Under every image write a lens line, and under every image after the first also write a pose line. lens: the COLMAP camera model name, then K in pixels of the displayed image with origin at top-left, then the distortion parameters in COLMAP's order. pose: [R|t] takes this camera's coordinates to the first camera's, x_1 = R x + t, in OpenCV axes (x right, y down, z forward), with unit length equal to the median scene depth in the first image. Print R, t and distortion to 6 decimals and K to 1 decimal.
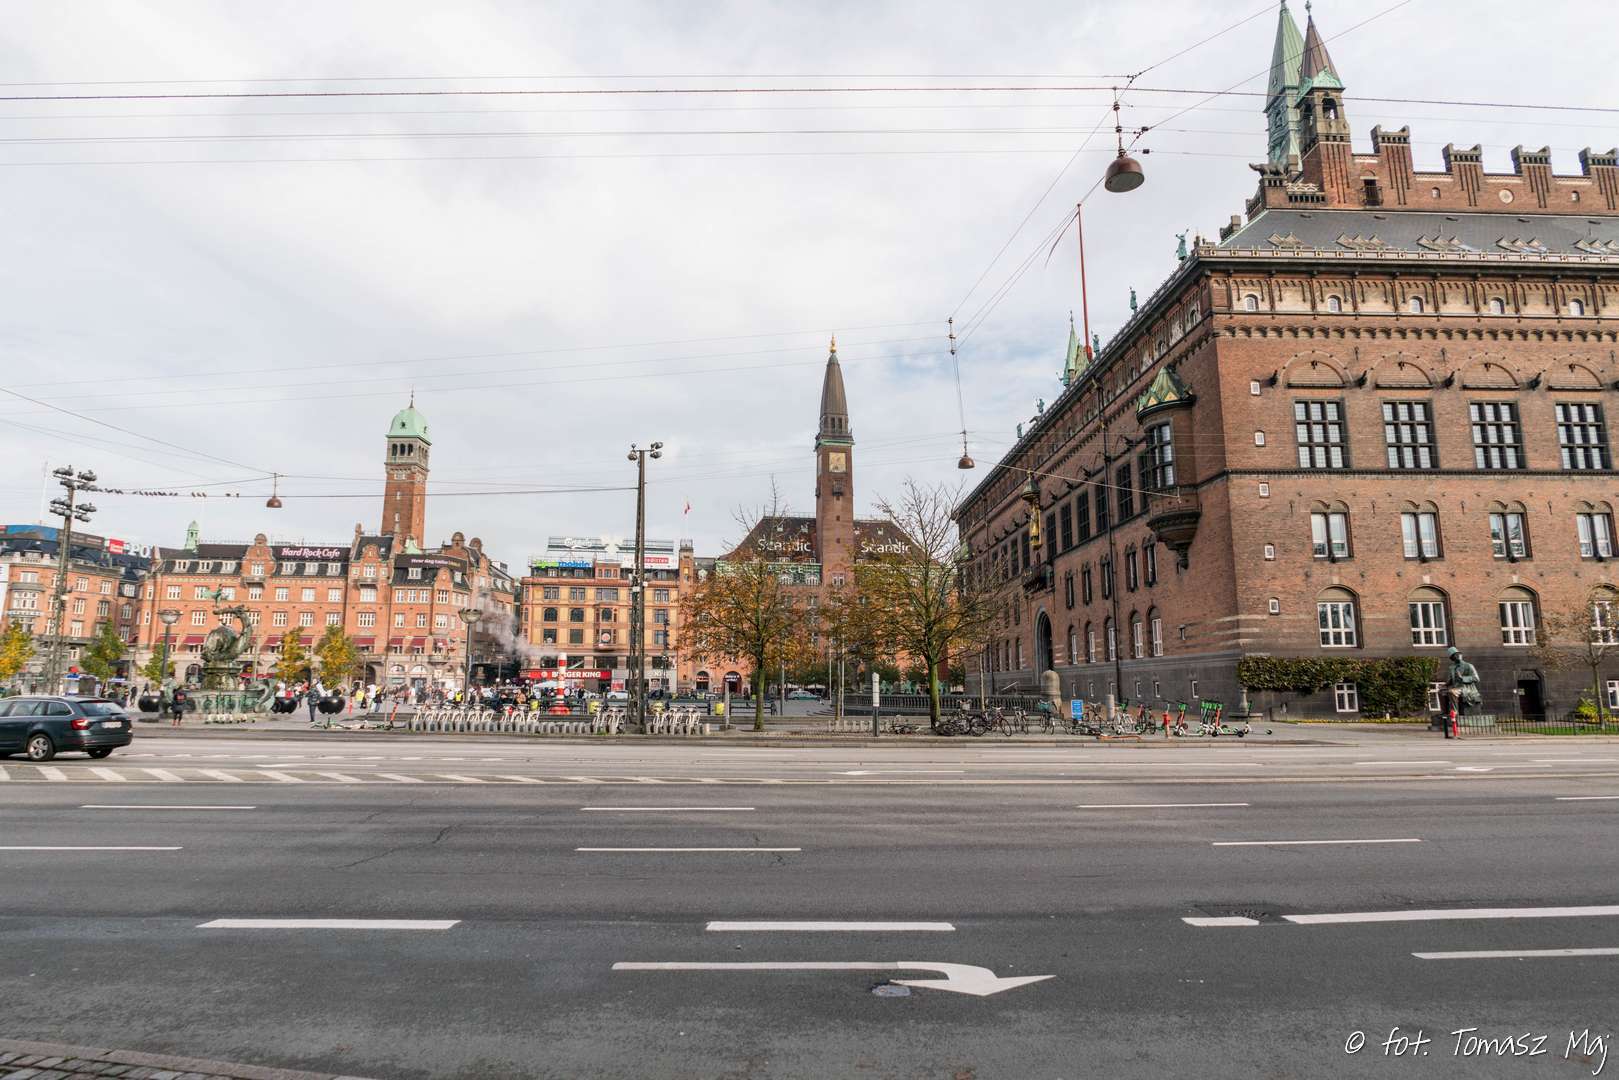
lens RADIAL K [[925.6, 0, 816.0], [0, 925.6, 540.9], [0, 0, 1]] dist [-0.028376, 0.002252]
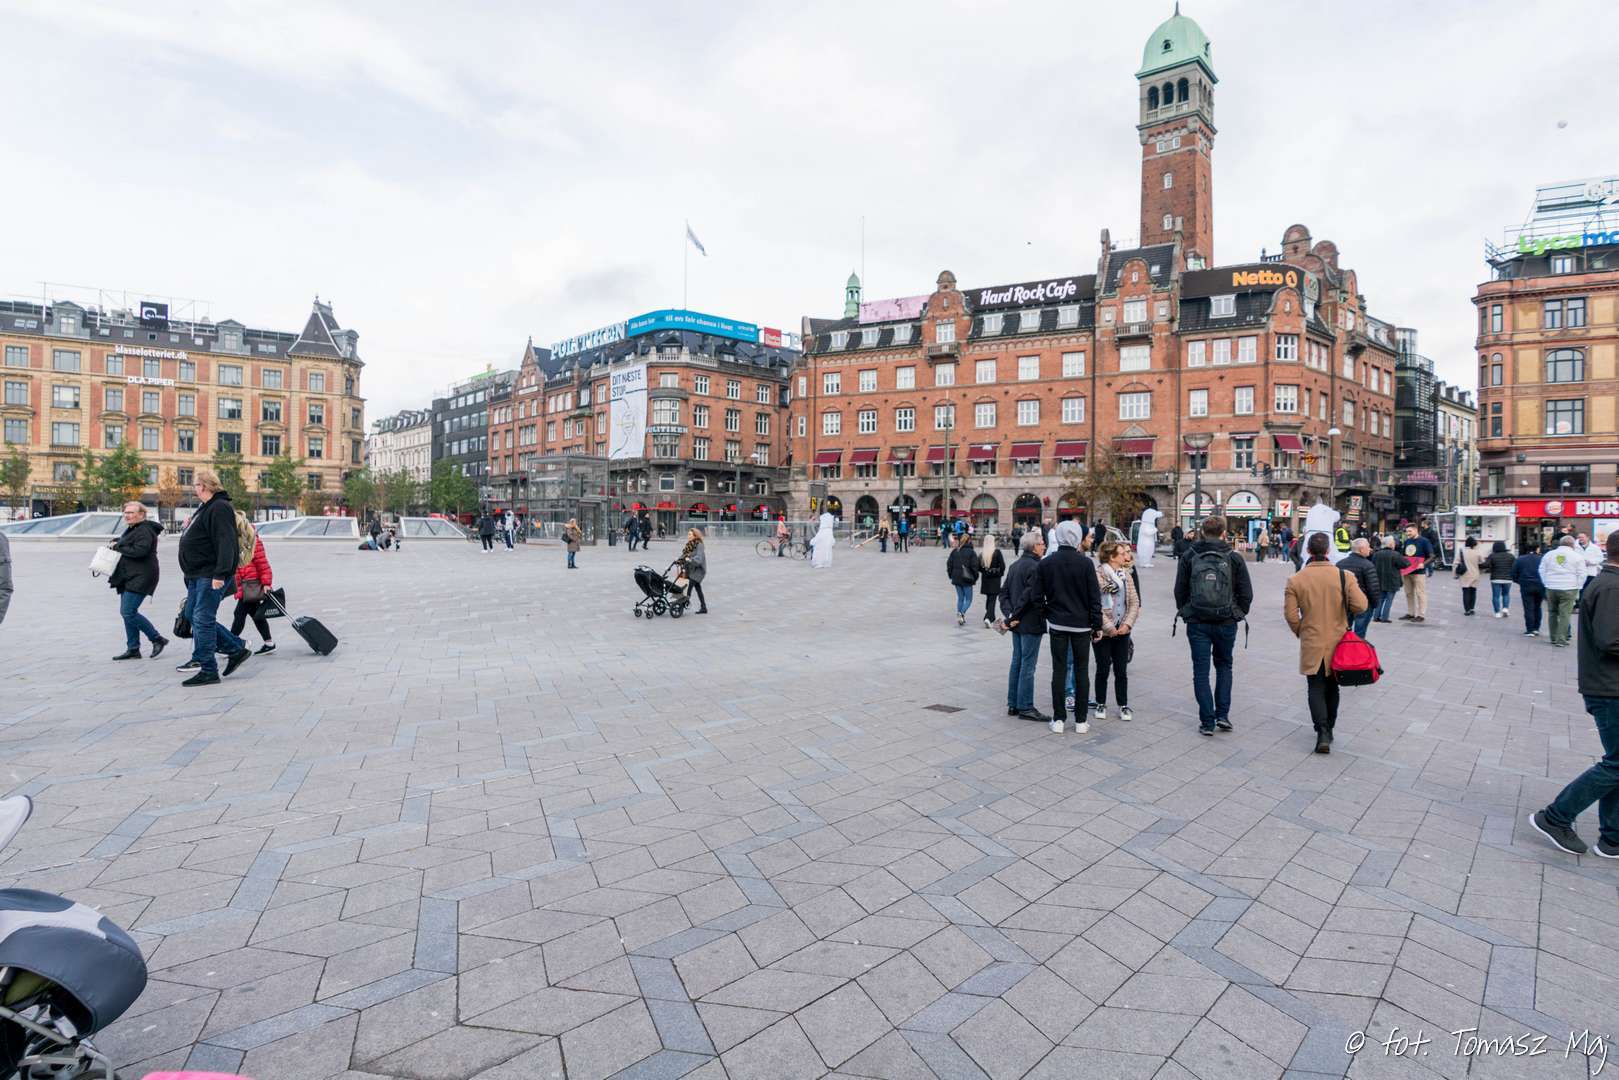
lens RADIAL K [[925.6, 0, 816.0], [0, 925.6, 540.9], [0, 0, 1]] dist [-0.028376, 0.002252]
pose [[0.761862, 0.015899, -0.647544, -0.287088], [0.089089, 0.987626, 0.129065, 0.077595], [0.641583, -0.156019, 0.751019, 0.480911]]
